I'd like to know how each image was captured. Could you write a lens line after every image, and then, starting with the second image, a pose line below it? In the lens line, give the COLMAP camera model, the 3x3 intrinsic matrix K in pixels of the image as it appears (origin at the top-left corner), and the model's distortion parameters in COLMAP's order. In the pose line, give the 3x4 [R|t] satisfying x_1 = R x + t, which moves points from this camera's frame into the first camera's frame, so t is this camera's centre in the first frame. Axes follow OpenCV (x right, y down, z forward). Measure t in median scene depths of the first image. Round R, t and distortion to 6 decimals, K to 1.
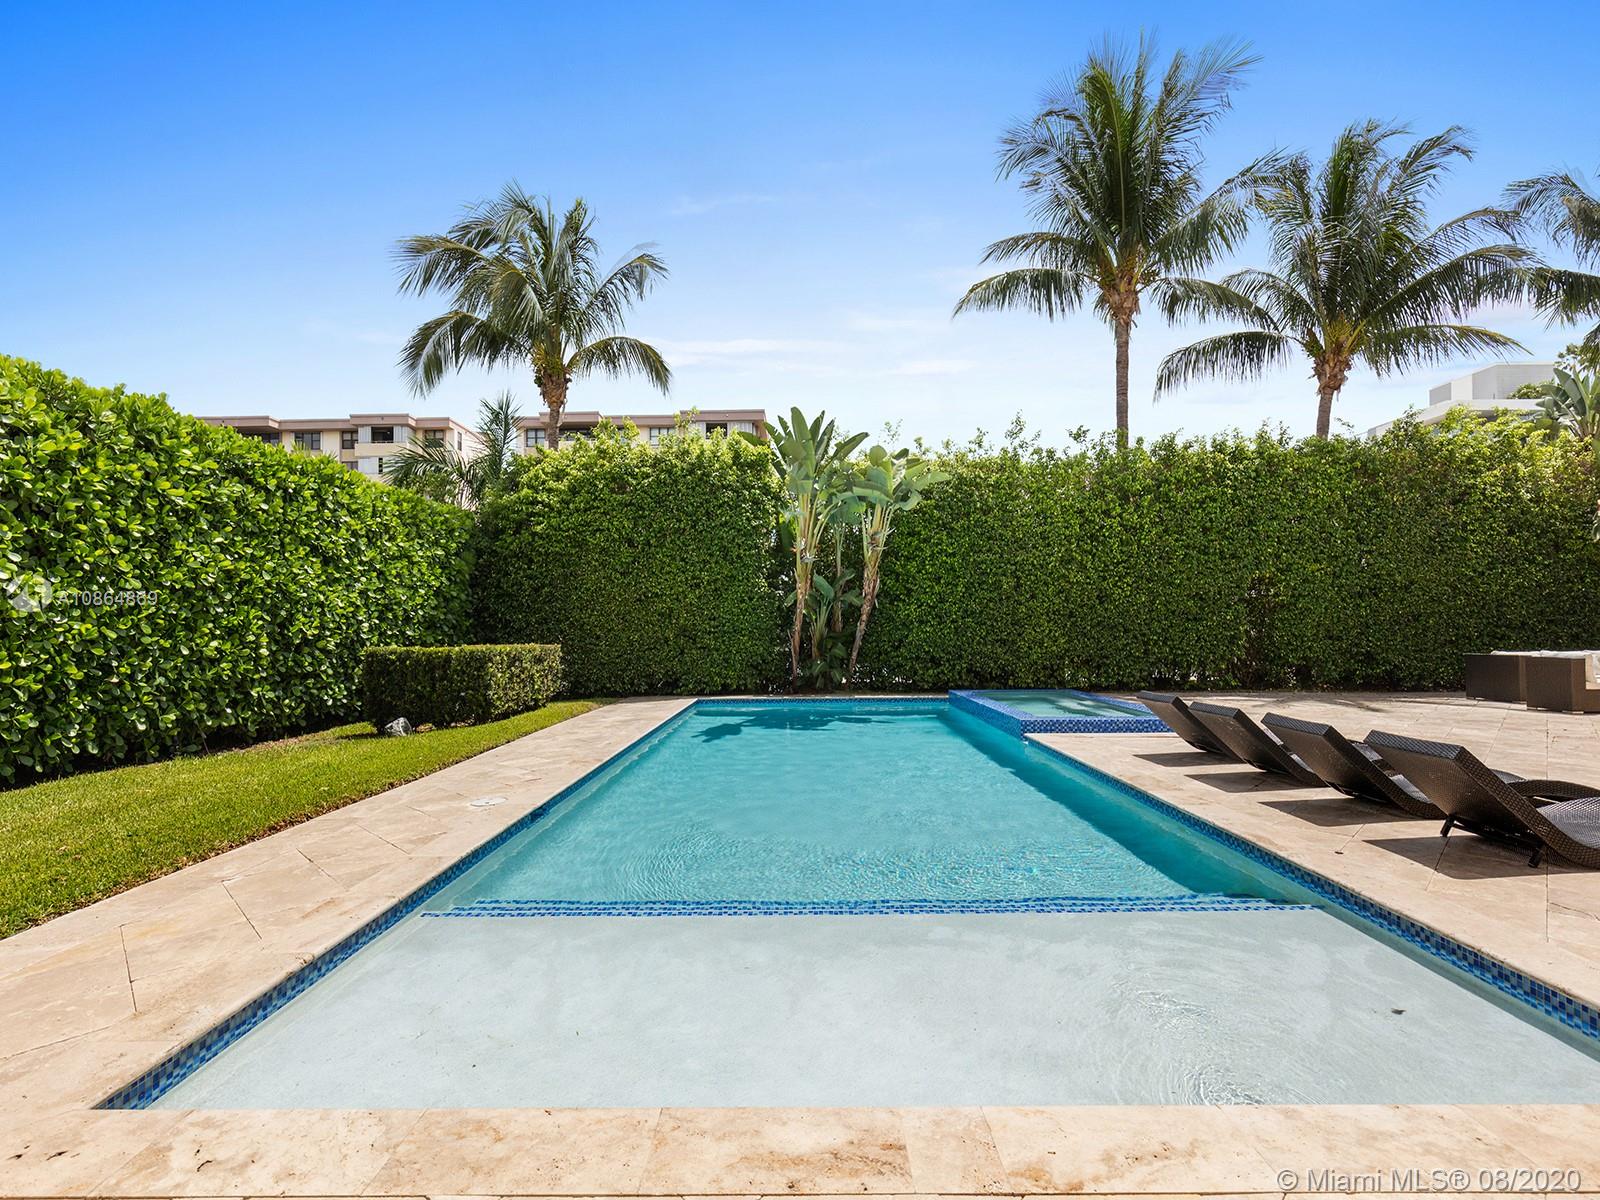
lens RADIAL K [[752.7, 0, 800.0], [0, 752.7, 600.0], [0, 0, 1]] dist [0.000178, 0.000193]
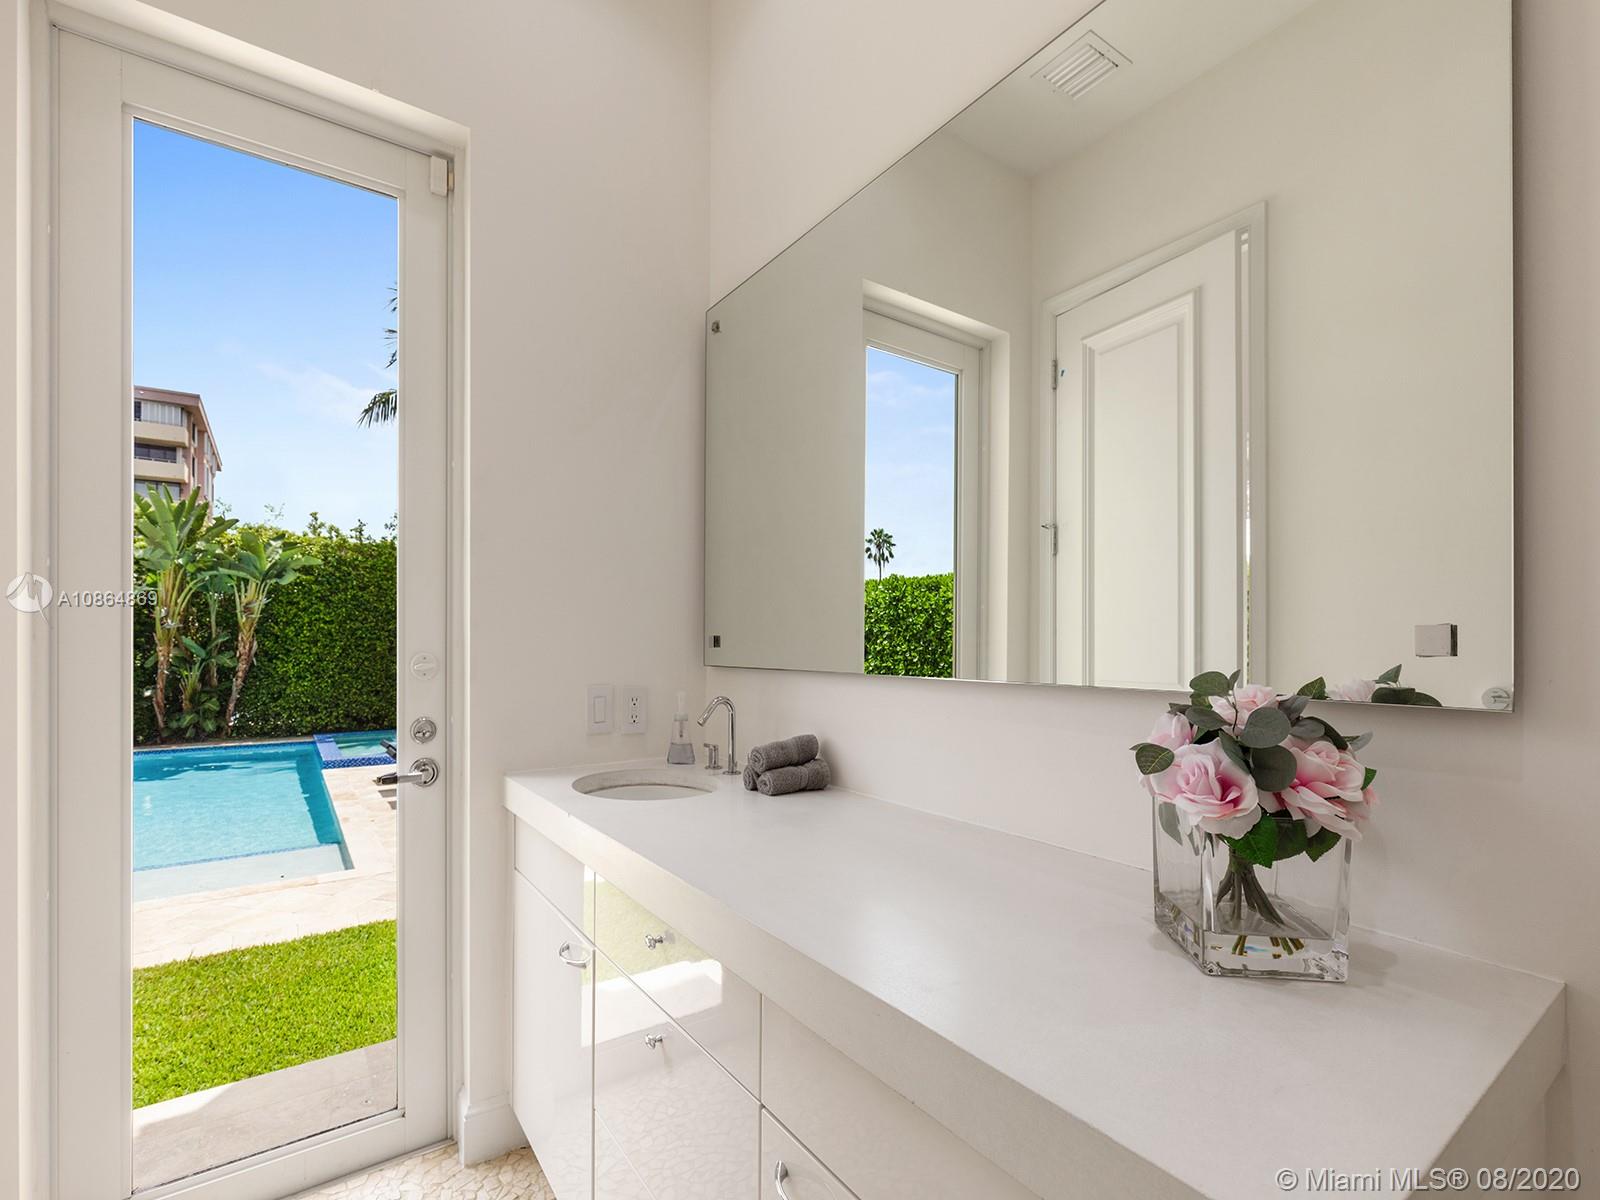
lens RADIAL K [[726.3, 0, 800.3], [0, 726.3, 626.6], [0, 0, 1]] dist [0.005590, 0.000393]
pose [[0.811957, 0.017035, 0.583468, 0.131621], [-0.029640, 0.999488, 0.012066, -0.088955], [-0.582964, -0.027091, 0.812047, -0.396239]]
